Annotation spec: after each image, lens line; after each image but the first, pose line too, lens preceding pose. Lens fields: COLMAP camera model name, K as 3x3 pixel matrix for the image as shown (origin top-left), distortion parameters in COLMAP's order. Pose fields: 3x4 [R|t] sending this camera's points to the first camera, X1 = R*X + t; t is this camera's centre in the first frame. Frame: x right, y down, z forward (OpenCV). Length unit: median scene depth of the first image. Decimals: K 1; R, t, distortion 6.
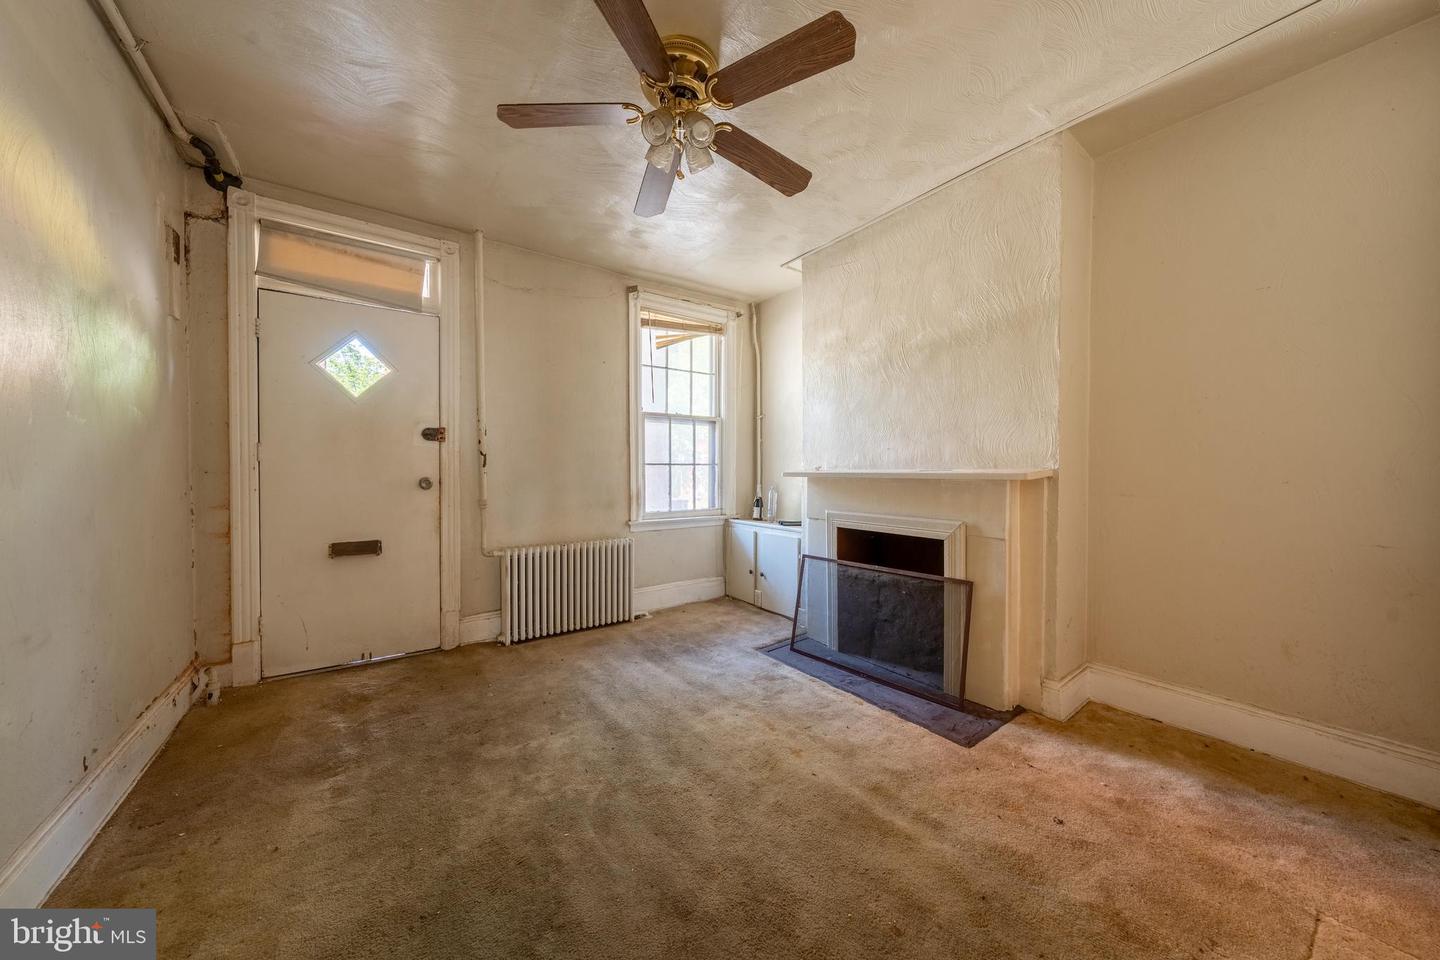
lens RADIAL K [[504.5, 0, 720.0], [0, 504.5, 480.0], [0, 0, 1]] dist [-0.000583, -0.000044]
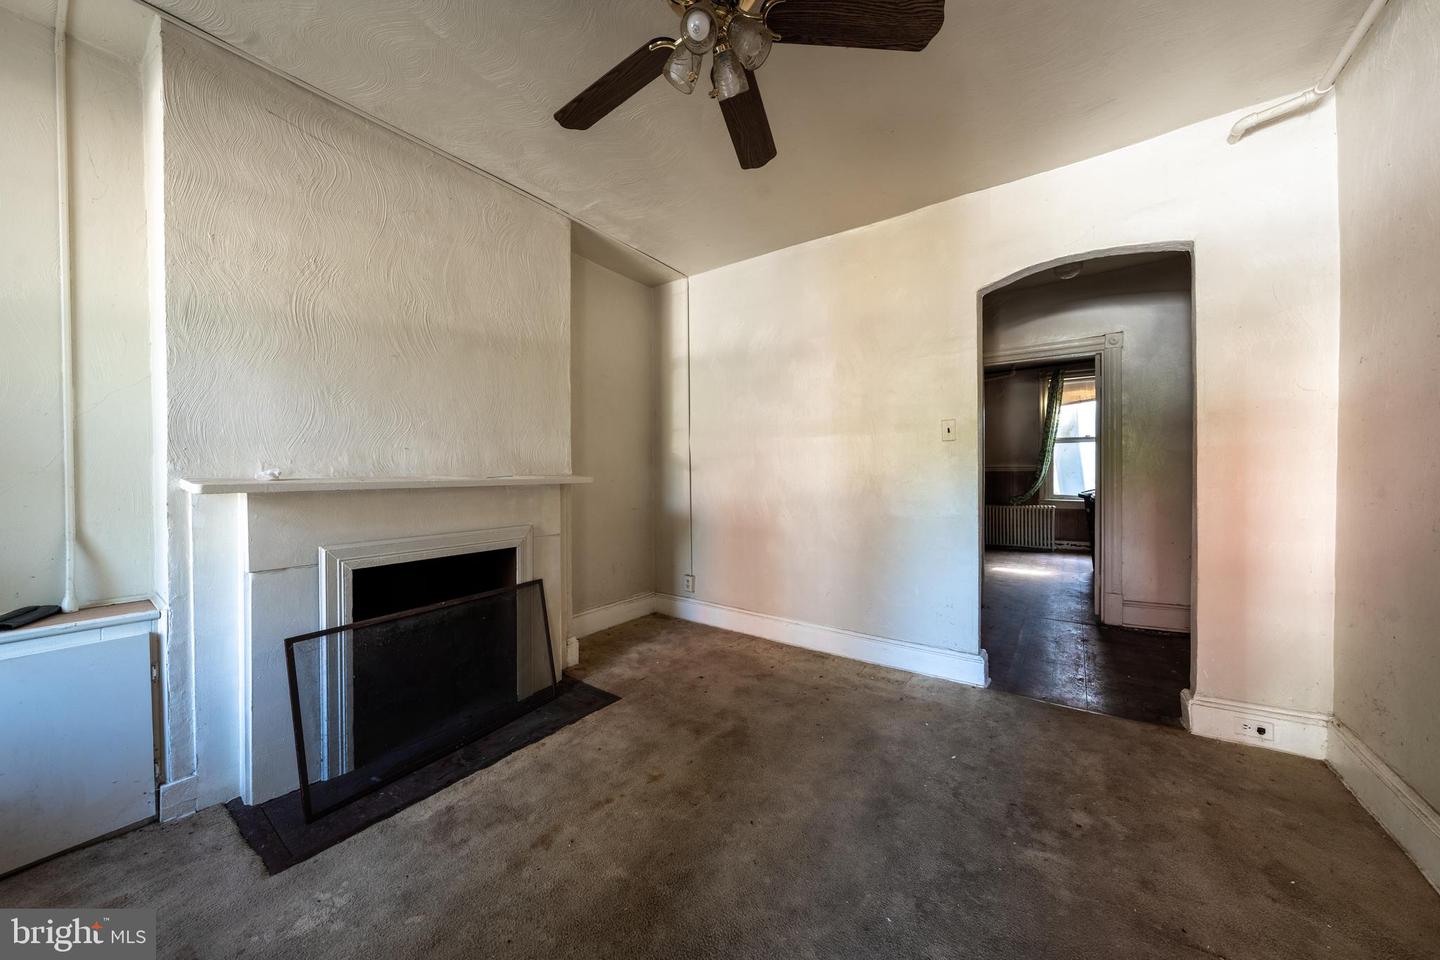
lens RADIAL K [[504.5, 0, 720.0], [0, 504.5, 480.0], [0, 0, 1]] dist [-0.000583, -0.000044]
pose [[-0.343511, -0.015138, 0.939027, -0.624542], [0.023288, 0.999425, 0.024630, -0.027339], [-0.938860, 0.030328, -0.342961, 0.975350]]
